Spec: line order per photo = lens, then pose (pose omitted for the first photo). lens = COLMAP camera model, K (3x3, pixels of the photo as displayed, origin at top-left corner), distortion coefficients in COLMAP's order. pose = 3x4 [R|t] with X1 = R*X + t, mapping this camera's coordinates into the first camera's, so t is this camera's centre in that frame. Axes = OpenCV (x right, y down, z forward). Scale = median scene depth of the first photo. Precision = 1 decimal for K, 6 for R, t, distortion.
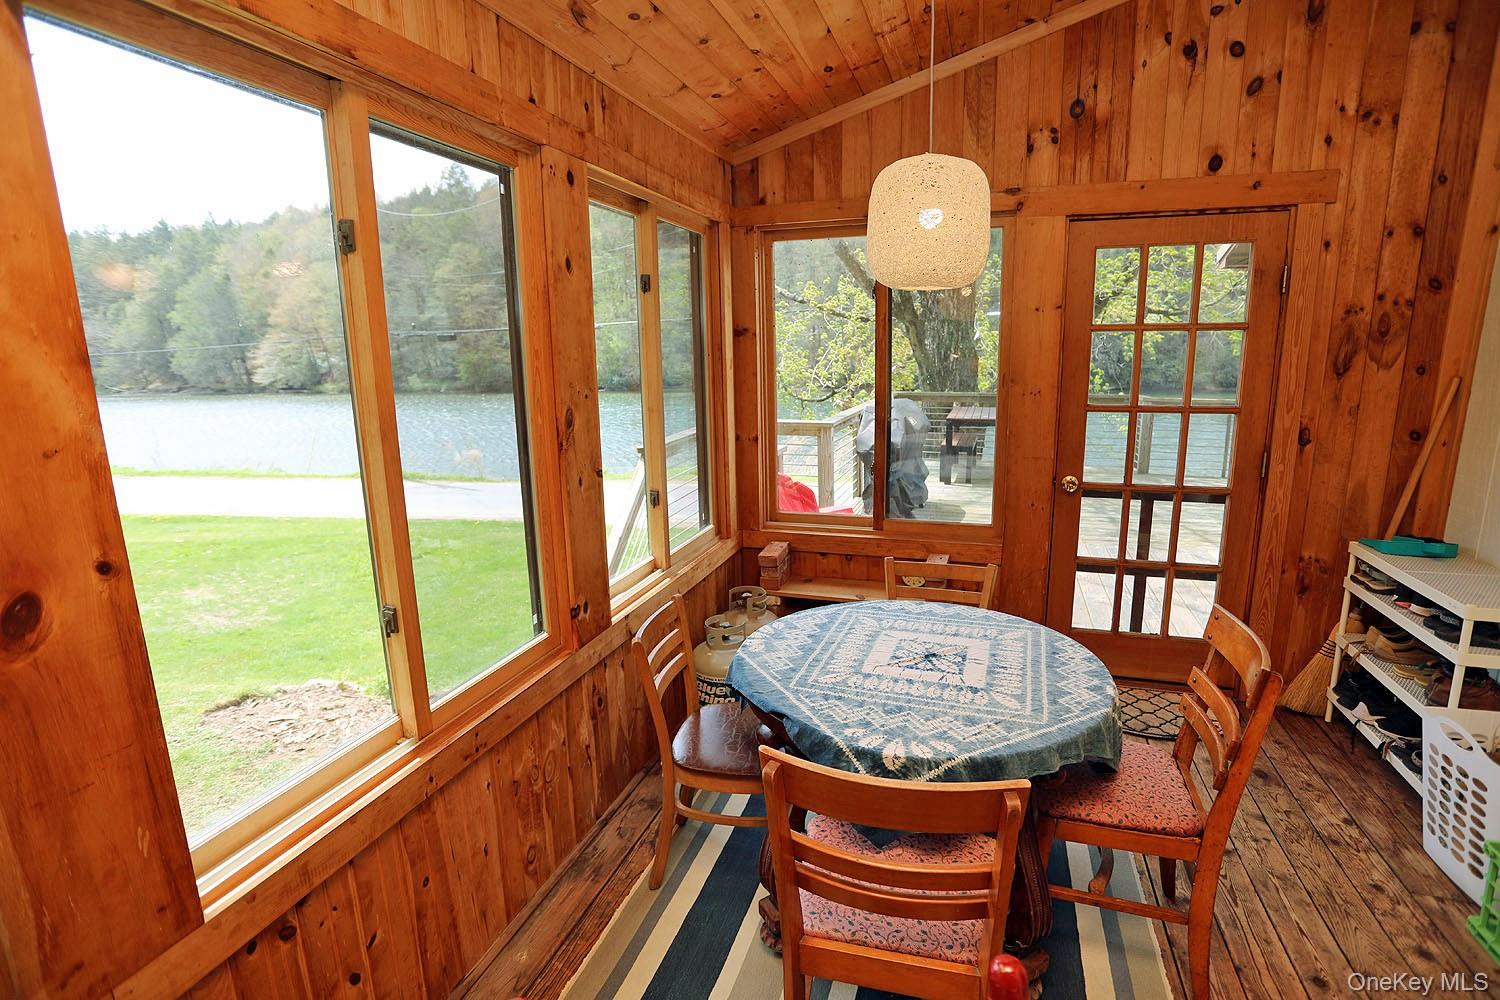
lens RADIAL K [[731.5, 0, 757.9], [0, 731.5, 492.3], [0, 0, 1]] dist [-0.076678, 0.033559]
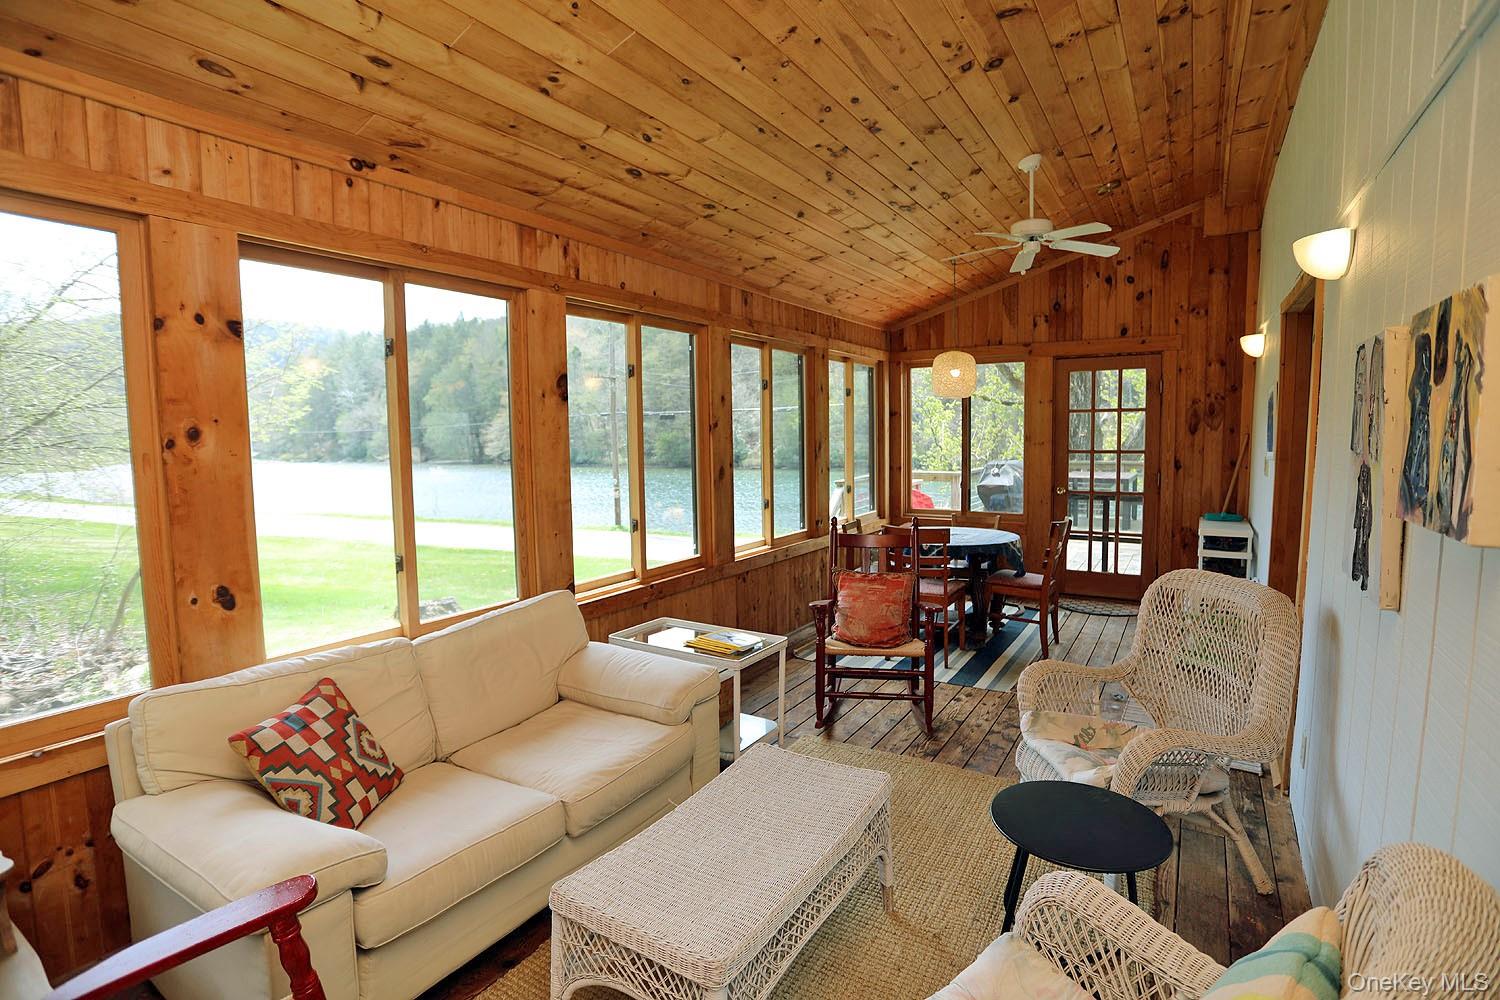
lens RADIAL K [[731.5, 0, 757.9], [0, 731.5, 492.3], [0, 0, 1]] dist [-0.076678, 0.033559]
pose [[0.970859, 0.023503, -0.238497, 0.107132], [-0.049477, 0.993397, -0.103515, 0.236186], [0.234489, 0.112298, 0.965611, -1.071008]]
